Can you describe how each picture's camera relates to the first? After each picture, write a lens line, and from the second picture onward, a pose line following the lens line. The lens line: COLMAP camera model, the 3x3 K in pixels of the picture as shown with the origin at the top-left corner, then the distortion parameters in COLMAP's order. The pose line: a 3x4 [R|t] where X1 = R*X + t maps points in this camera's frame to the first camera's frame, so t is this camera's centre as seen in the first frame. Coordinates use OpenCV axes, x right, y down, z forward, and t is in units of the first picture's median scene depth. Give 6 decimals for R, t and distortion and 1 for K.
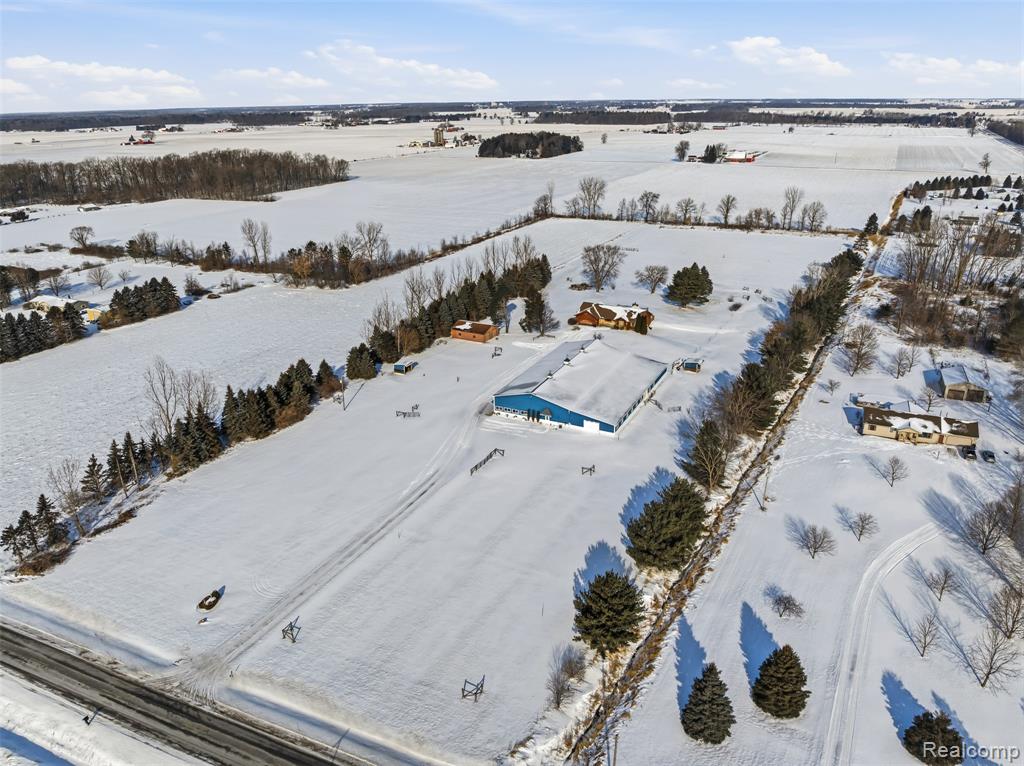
lens RADIAL K [[724.1, 0, 515.5], [0, 724.1, 382.5], [0, 0, 1]] dist [-0.037344, 0.002300]
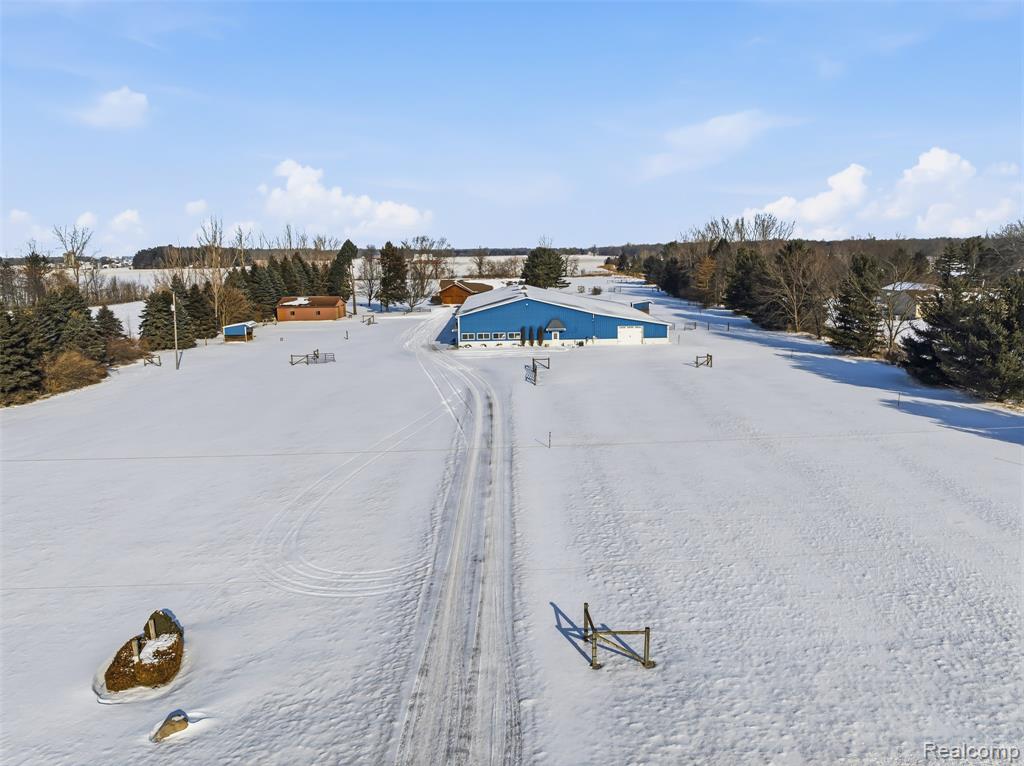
lens RADIAL K [[724.1, 0, 516.6], [0, 724.1, 383.8], [0, 0, 1]] dist [-0.037344, 0.002300]
pose [[0.883590, -0.081249, 0.461159, -0.198166], [0.171830, 0.972388, -0.157910, 0.130183], [-0.435596, 0.218769, 0.873153, 0.341436]]
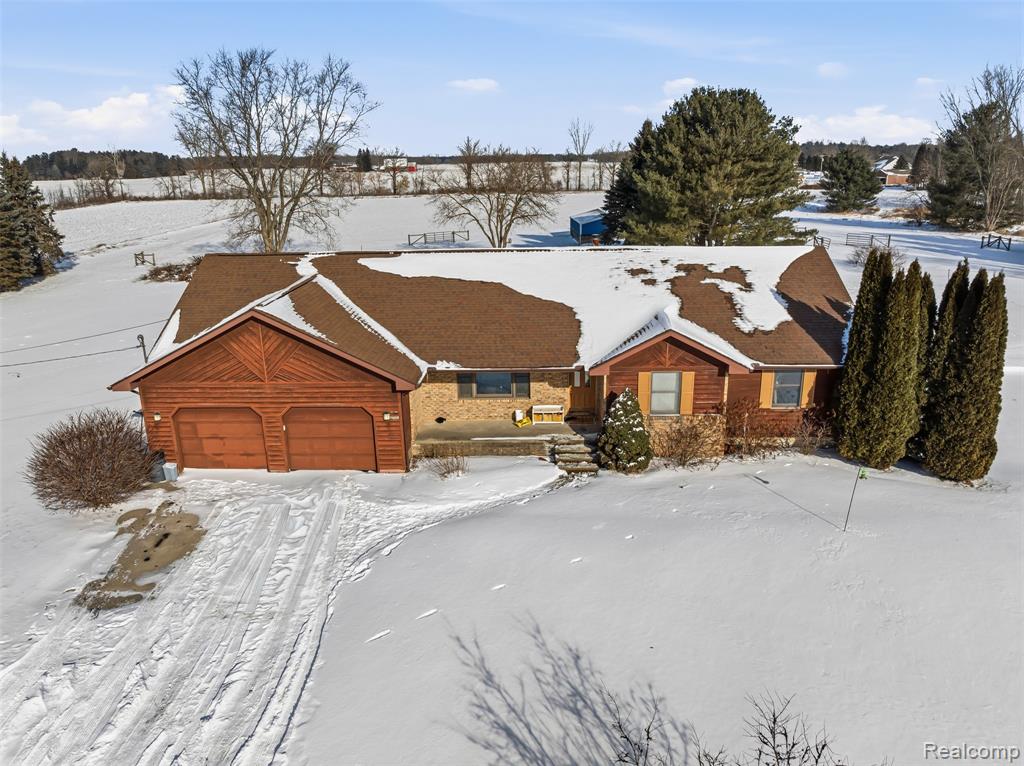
lens RADIAL K [[724.1, 0, 514.0], [0, 724.1, 381.7], [0, 0, 1]] dist [-0.037344, 0.002300]
pose [[0.878051, -0.140309, 0.457537, 0.084723], [0.178572, 0.983063, -0.041227, -0.081899], [-0.444003, 0.117903, 0.888234, 0.910670]]
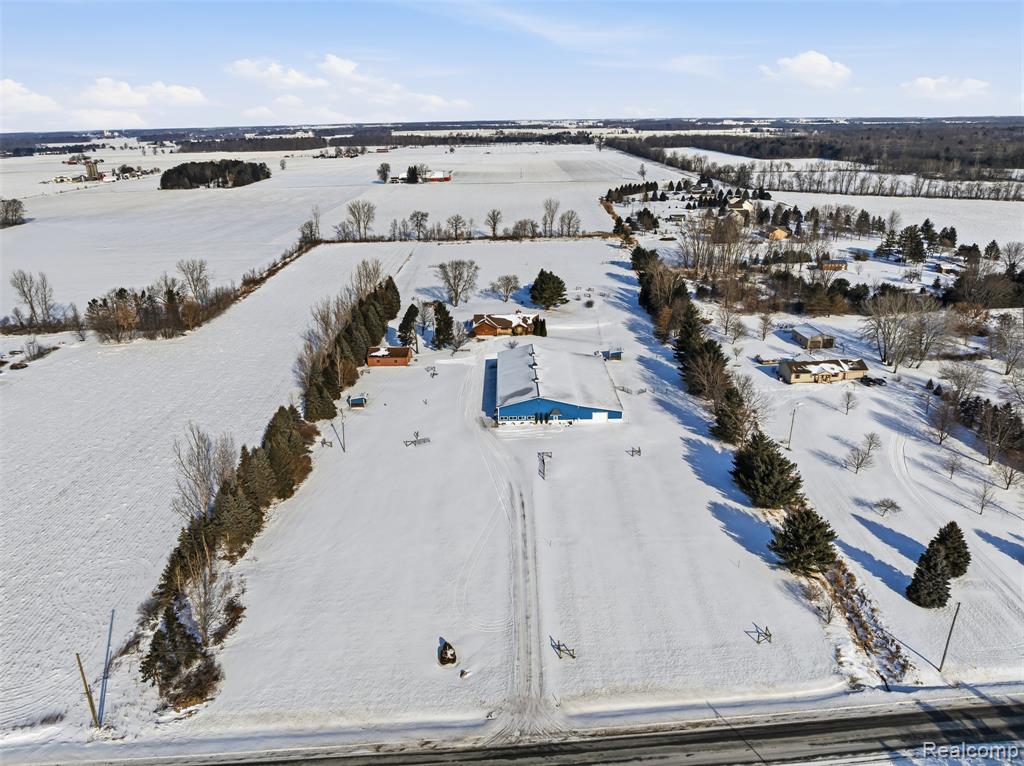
lens RADIAL K [[724.1, 0, 515.1], [0, 724.1, 382.0], [0, 0, 1]] dist [-0.037344, 0.002300]
pose [[0.887305, -0.157896, 0.433311, -0.327256], [0.171576, 0.985141, 0.007637, -0.014906], [-0.428079, 0.067570, 0.901212, 0.049807]]
